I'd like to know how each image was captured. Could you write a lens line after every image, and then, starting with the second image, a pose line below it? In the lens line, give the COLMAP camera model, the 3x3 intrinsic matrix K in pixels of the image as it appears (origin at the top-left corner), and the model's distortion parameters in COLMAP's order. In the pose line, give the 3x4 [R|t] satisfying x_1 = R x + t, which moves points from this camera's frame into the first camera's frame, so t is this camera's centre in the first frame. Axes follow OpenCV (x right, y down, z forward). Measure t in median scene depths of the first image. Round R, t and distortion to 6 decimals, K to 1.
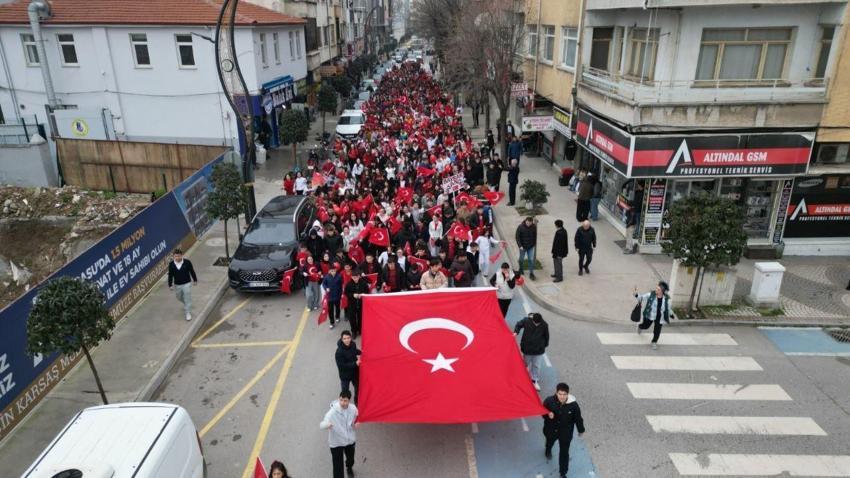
lens RADIAL K [[568.0, 0, 429.9], [0, 568.0, 237.6], [0, 0, 1]] dist [0.001101, -0.014749]
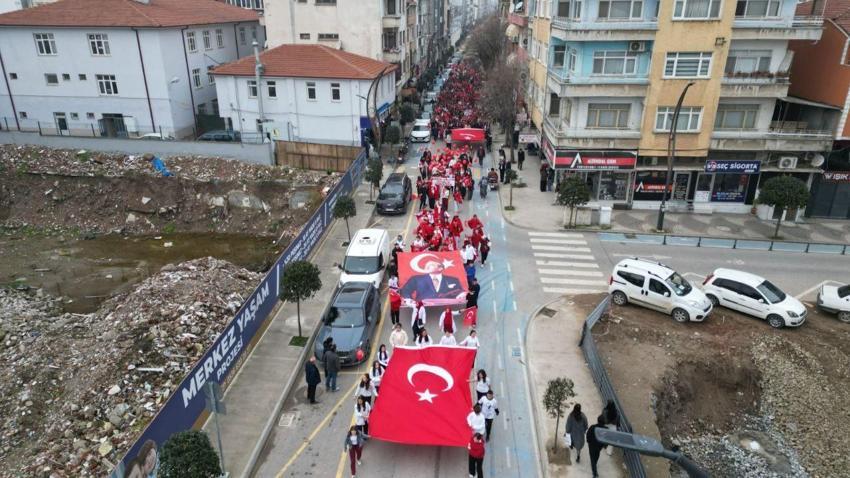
lens RADIAL K [[568.0, 0, 422.1], [0, 568.0, 247.3], [0, 0, 1]] dist [0.001101, -0.014749]
pose [[0.994344, 0.044207, -0.096569, 0.052001], [-0.040544, 0.998394, 0.039577, 0.106974], [0.098163, -0.035438, 0.994539, -1.027695]]
